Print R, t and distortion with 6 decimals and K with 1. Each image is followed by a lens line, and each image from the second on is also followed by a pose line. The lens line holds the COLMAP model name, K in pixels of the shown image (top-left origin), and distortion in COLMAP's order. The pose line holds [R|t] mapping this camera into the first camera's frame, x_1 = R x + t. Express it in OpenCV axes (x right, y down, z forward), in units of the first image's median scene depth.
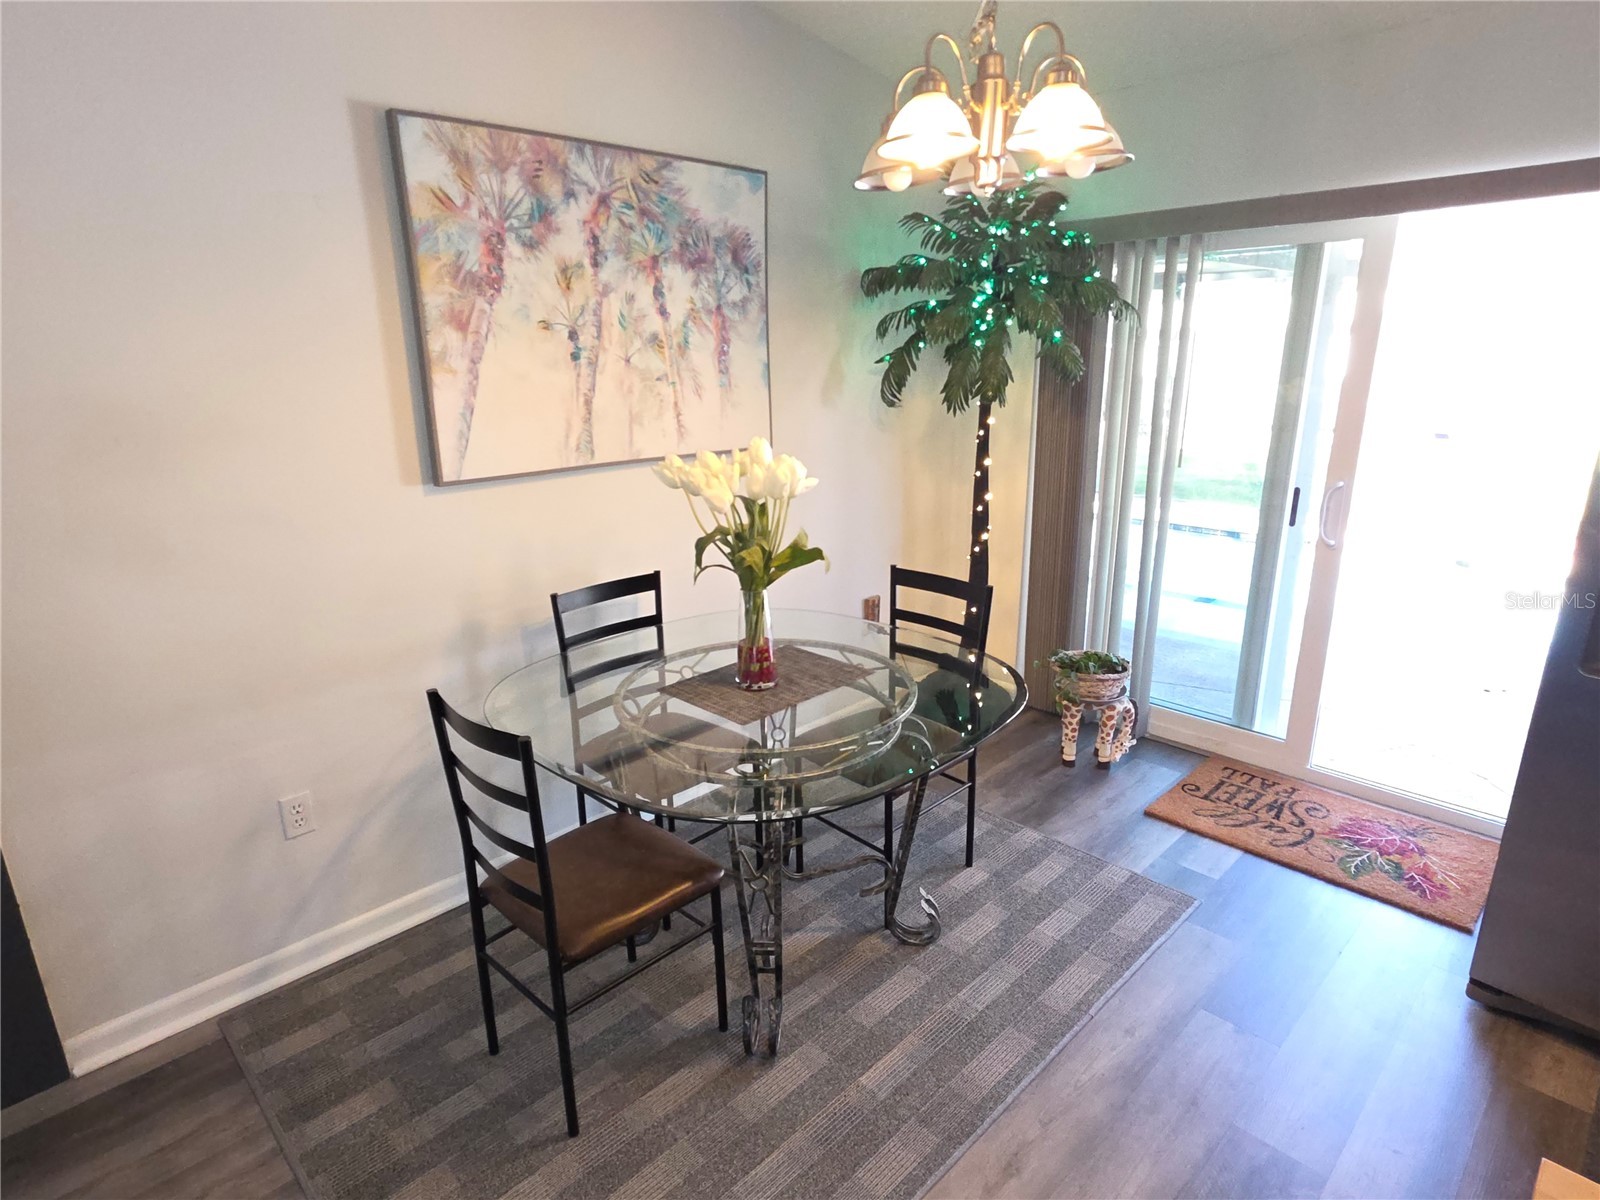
lens RADIAL K [[872.9, 0, 800.0], [0, 872.9, 600.0], [0, 0, 1]] dist [0.007206, -0.014473]
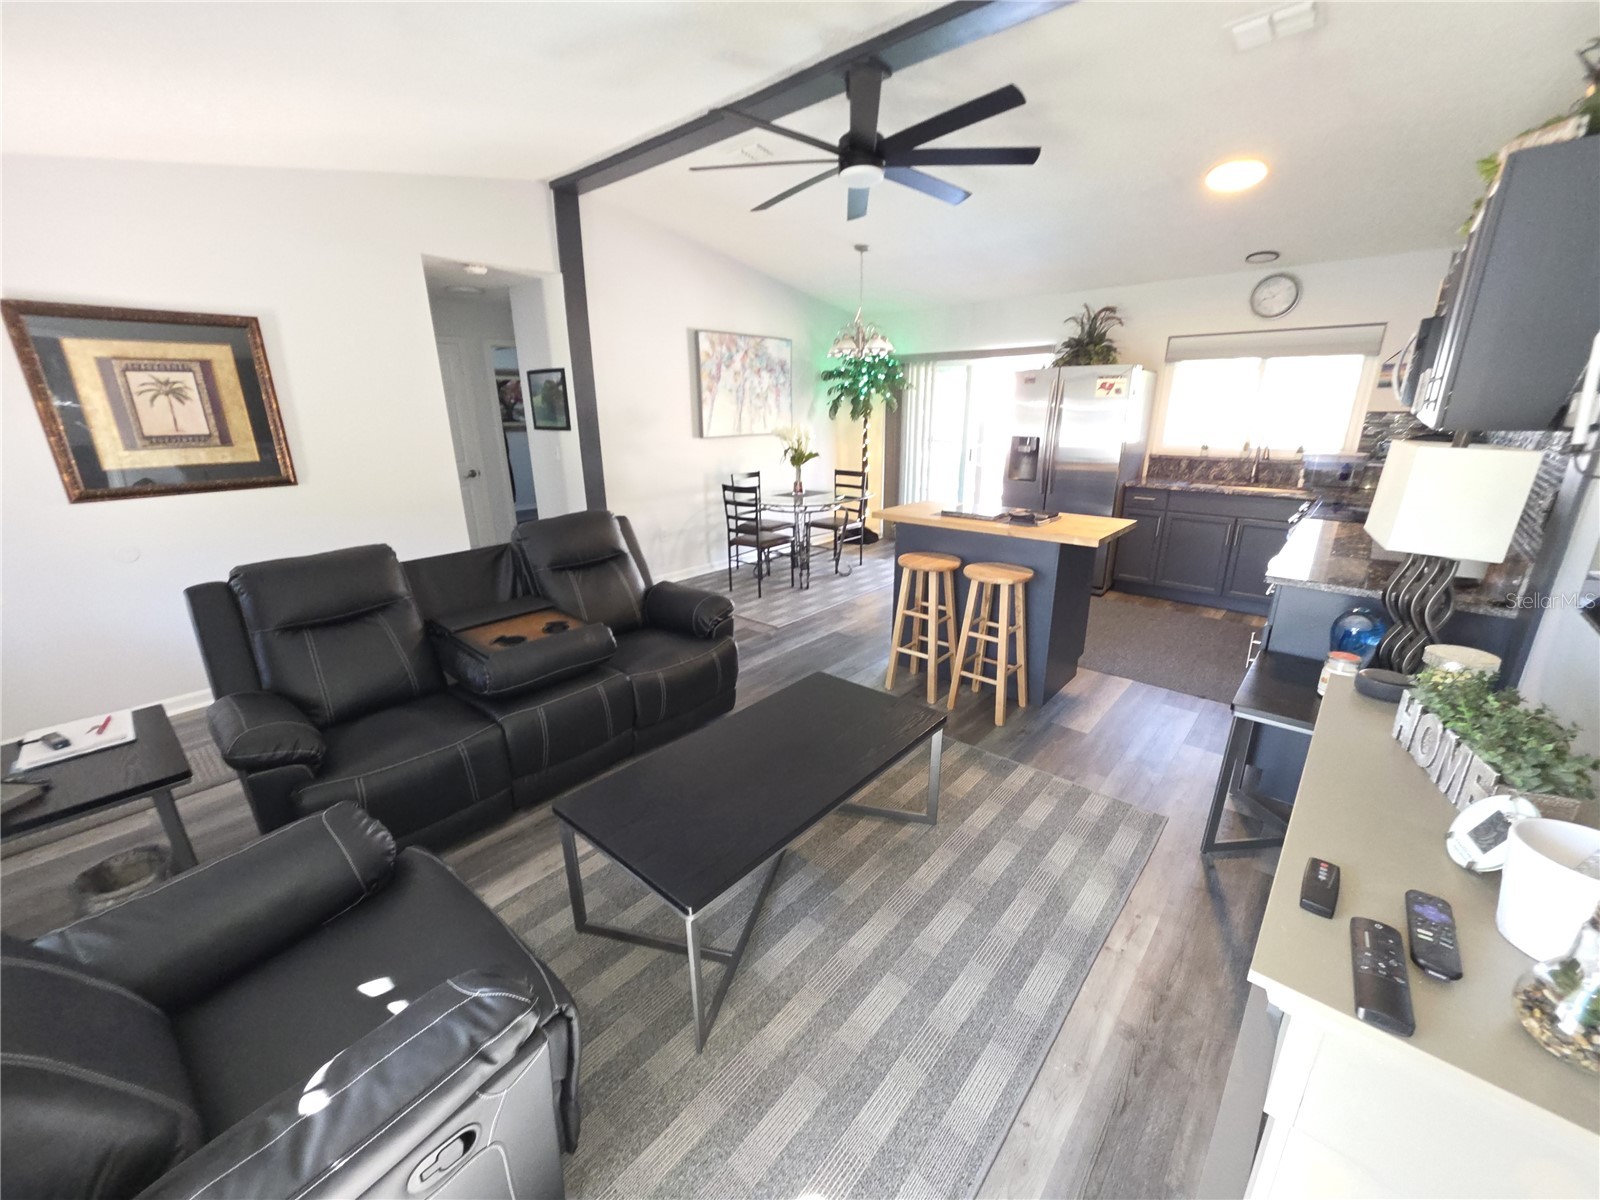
lens RADIAL K [[642.4, 0, 795.3], [0, 642.4, 597.5], [0, 0, 1]] dist [-0.002523, -0.000343]
pose [[0.997191, -0.015401, 0.073301, -0.225949], [0.014679, 0.999838, 0.010380, 0.421702], [-0.073449, -0.009275, 0.997256, -1.368814]]
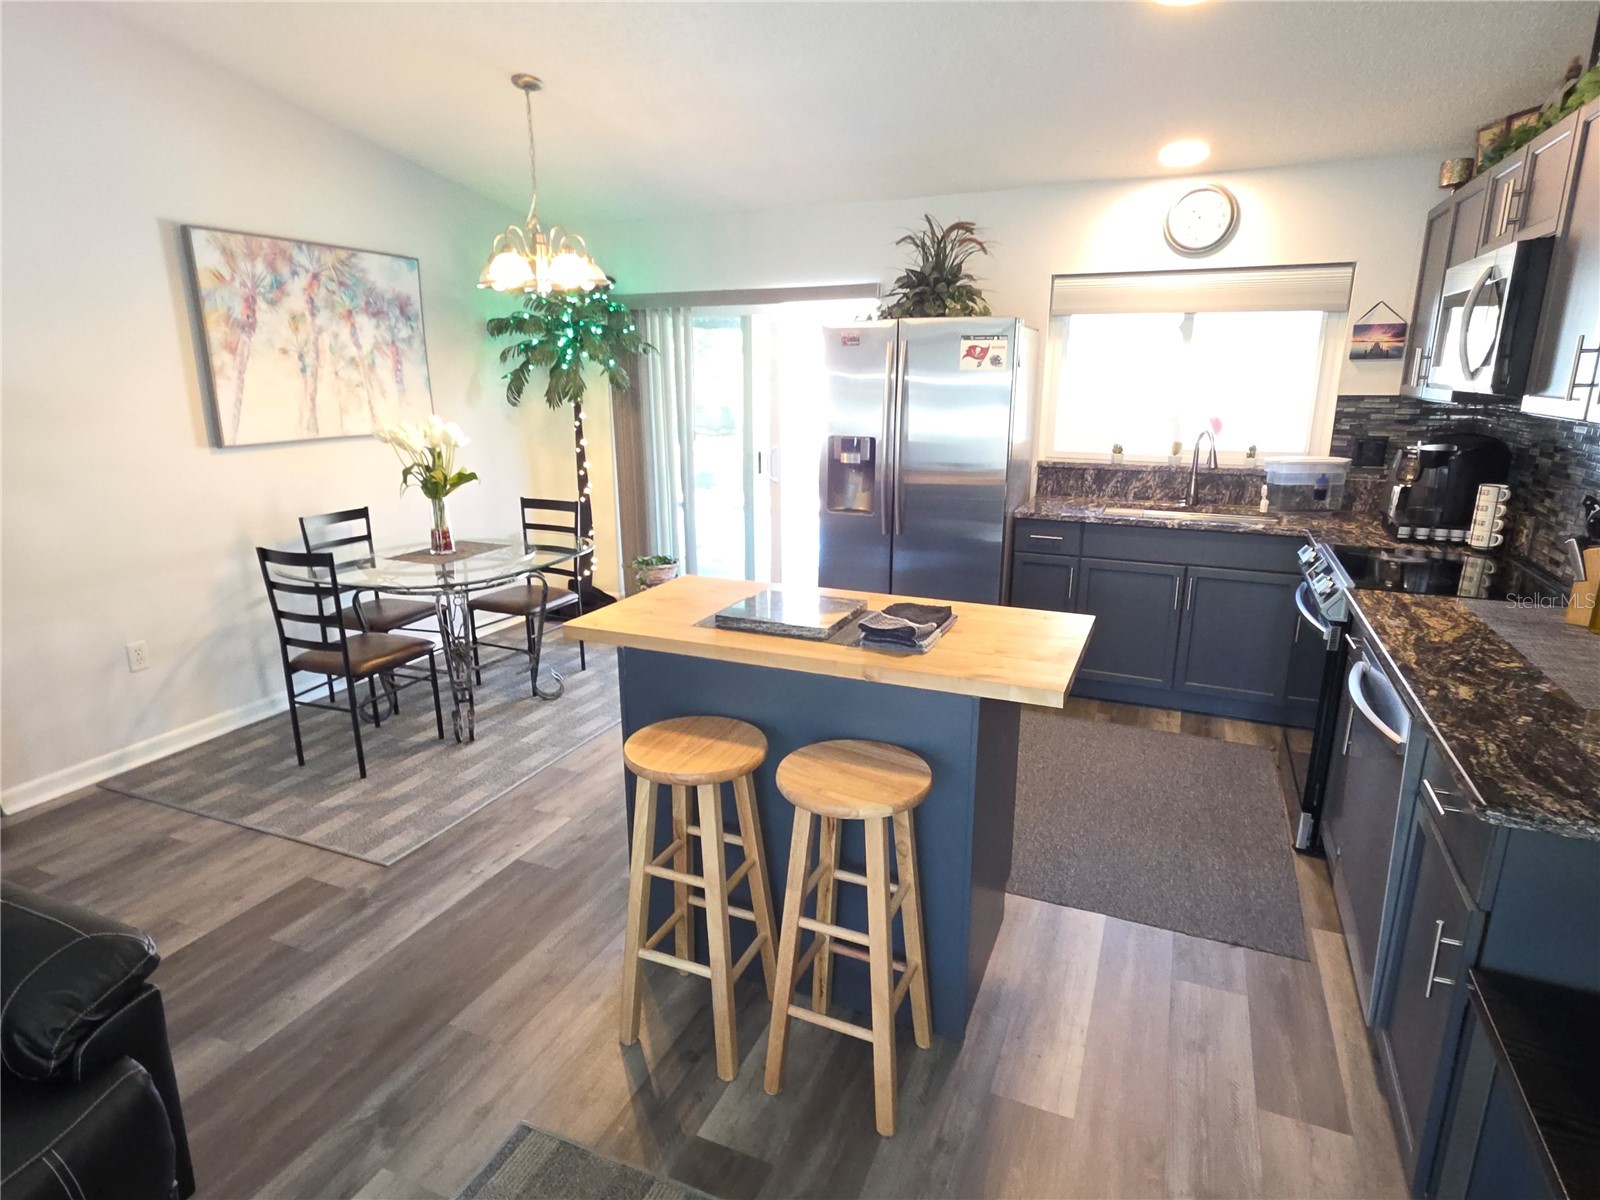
lens RADIAL K [[872.9, 0, 800.0], [0, 872.9, 600.0], [0, 0, 1]] dist [0.007206, -0.014473]
pose [[0.925912, -0.082762, 0.368561, -0.036088], [0.093401, 0.995567, -0.011085, 0.245190], [-0.366010, 0.044687, 0.929537, -0.811942]]
